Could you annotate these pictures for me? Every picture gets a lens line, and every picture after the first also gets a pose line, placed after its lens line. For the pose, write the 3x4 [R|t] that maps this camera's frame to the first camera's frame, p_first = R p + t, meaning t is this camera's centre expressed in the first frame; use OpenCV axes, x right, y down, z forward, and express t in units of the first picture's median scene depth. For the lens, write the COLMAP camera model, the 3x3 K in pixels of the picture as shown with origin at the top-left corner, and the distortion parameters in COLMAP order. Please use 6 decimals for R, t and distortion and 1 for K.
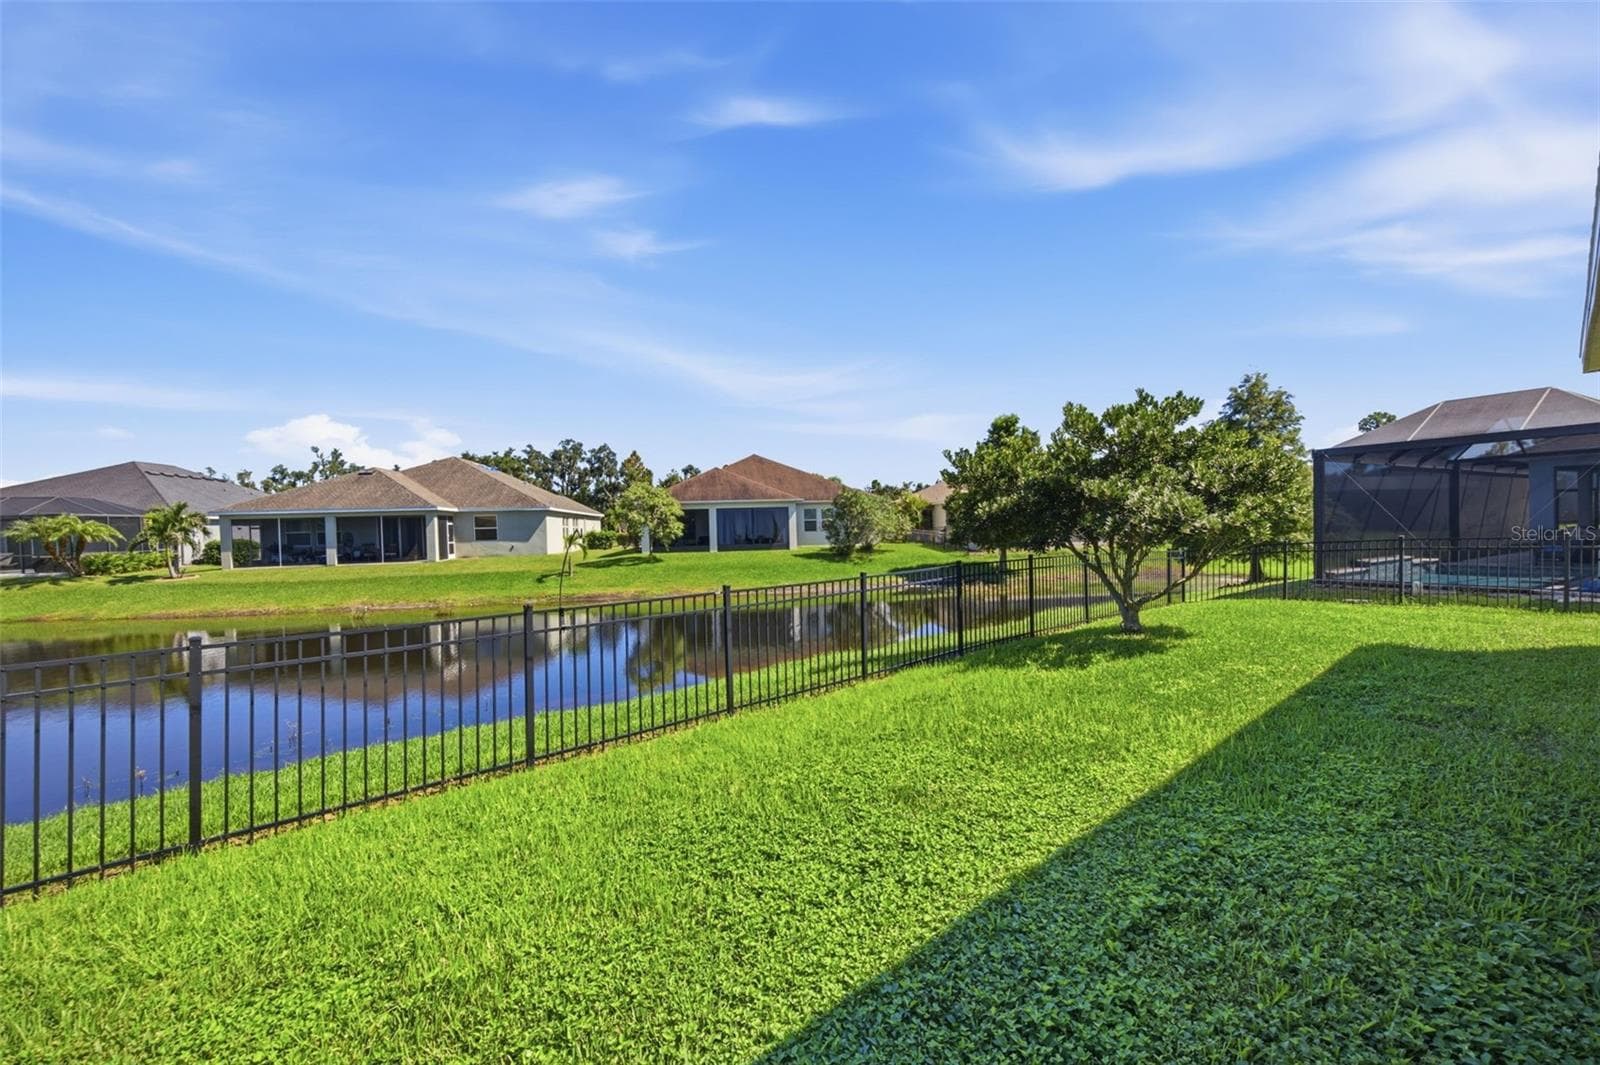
lens RADIAL K [[657.5, 0, 800.0], [0, 657.5, 532.5], [0, 0, 1]] dist [0.024274, 0.000055]
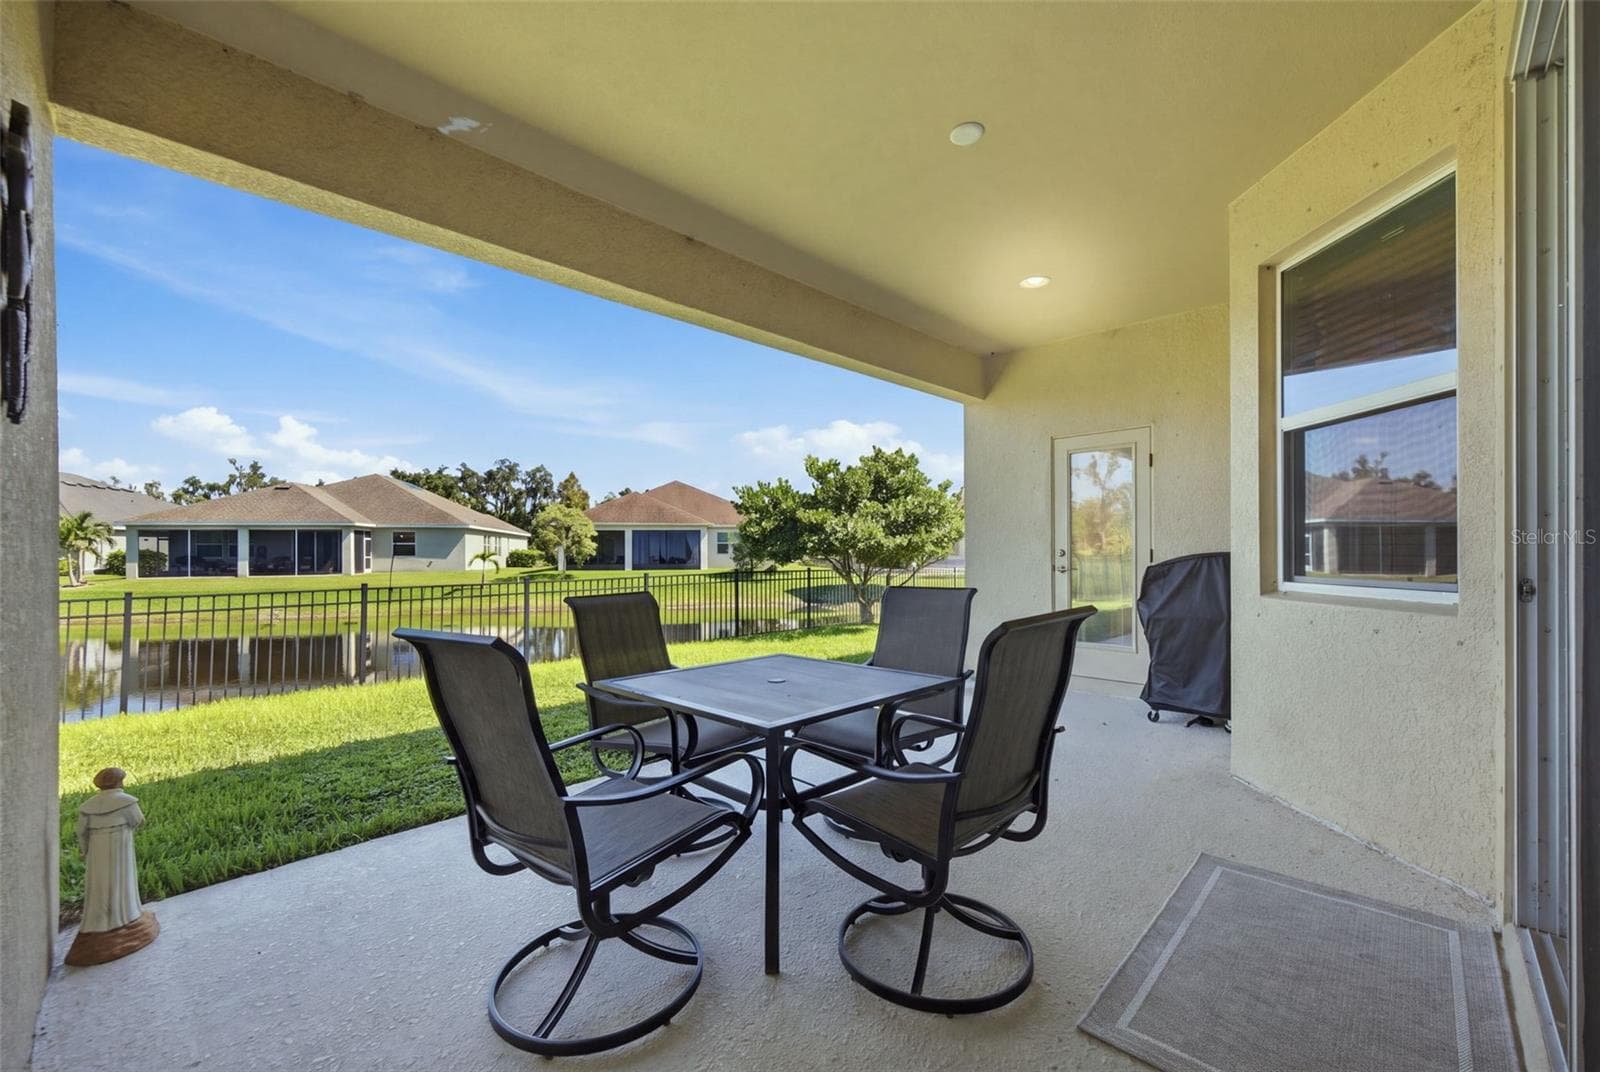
lens RADIAL K [[657.5, 0, 800.0], [0, 657.5, 536.0], [0, 0, 1]] dist [0.024274, 0.000055]
pose [[0.996851, 0.022610, 0.076005, 0.062671], [-0.019980, 0.999181, -0.035192, 0.004914], [-0.076739, 0.033562, 0.996486, -0.081945]]
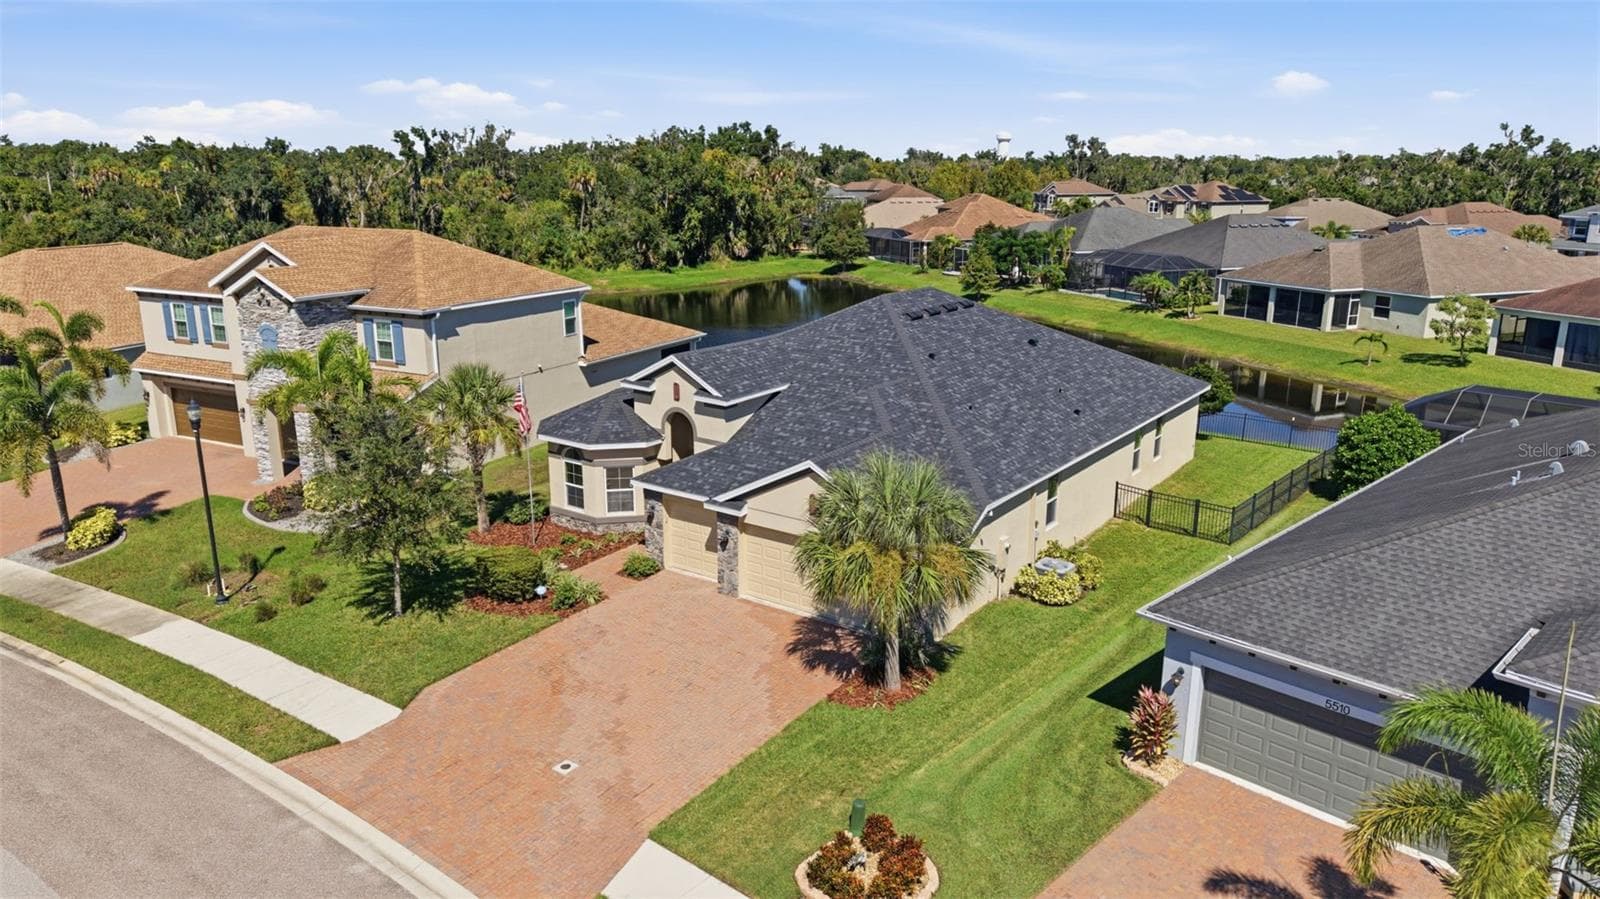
lens RADIAL K [[1117.8, 0, 800.0], [0, 1117.8, 449.5], [0, 0, 1]] dist [0.064118, -0.089401]
pose [[0.219979, 0.269025, -0.937675, 1.222688], [-0.016655, 0.962116, 0.272130, -0.284206], [0.975362, -0.044246, 0.216126, -0.454751]]
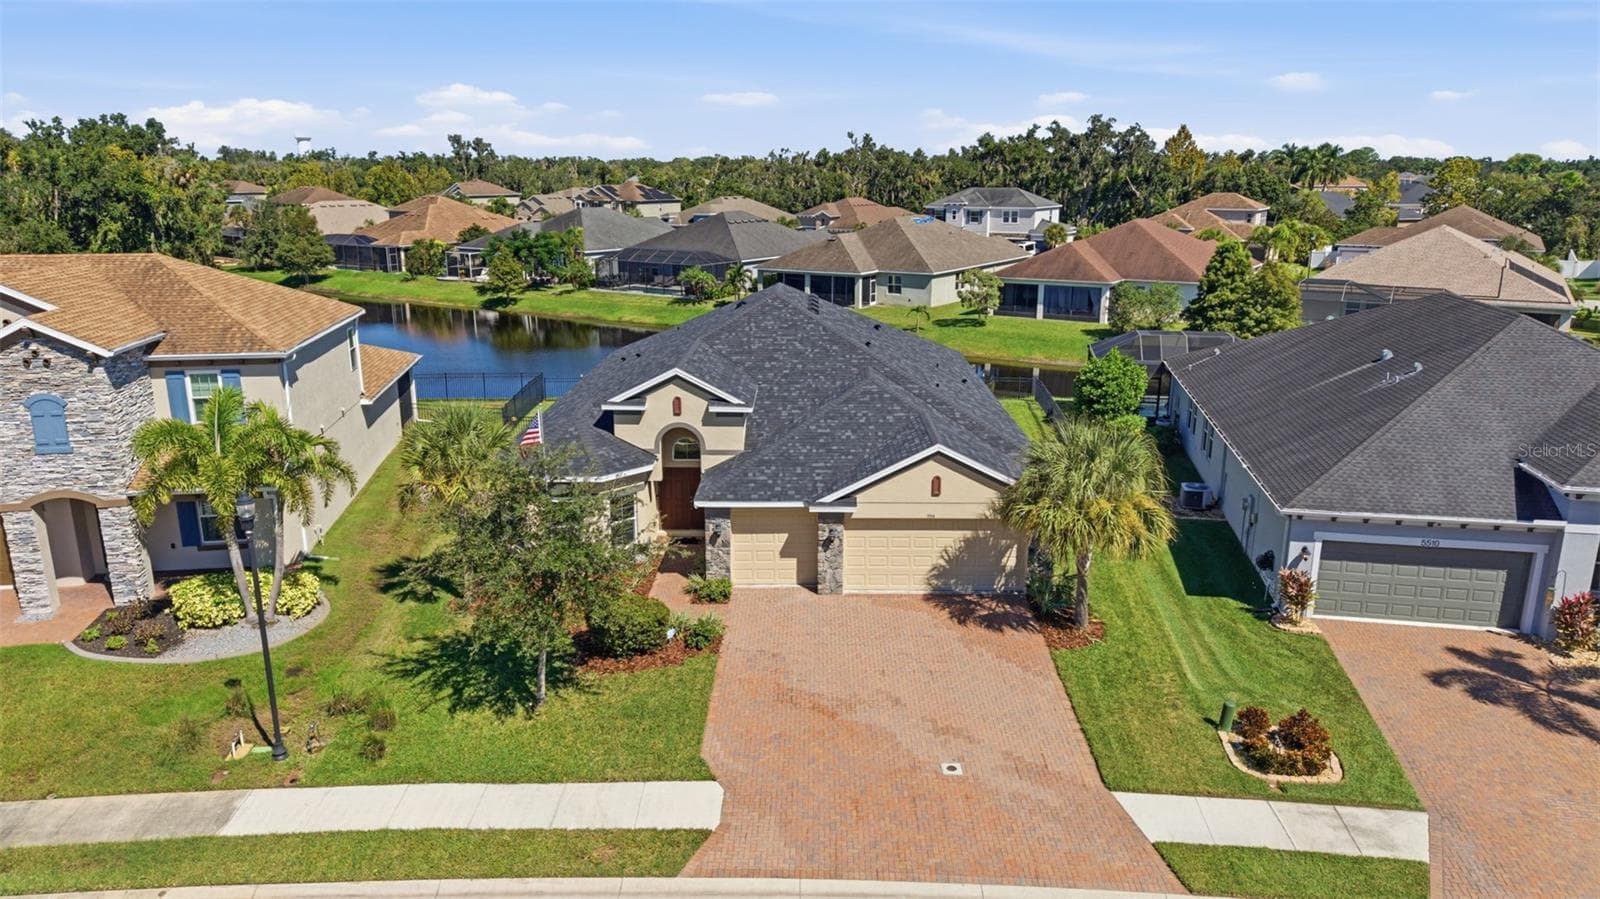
lens RADIAL K [[1117.8, 0, 800.0], [0, 1117.8, 449.5], [0, 0, 1]] dist [0.064118, -0.089401]
pose [[0.756630, 0.188400, -0.626112, 0.934319], [-0.027680, 0.965959, 0.257211, -0.271477], [0.653257, -0.177282, 0.736089, -0.964866]]
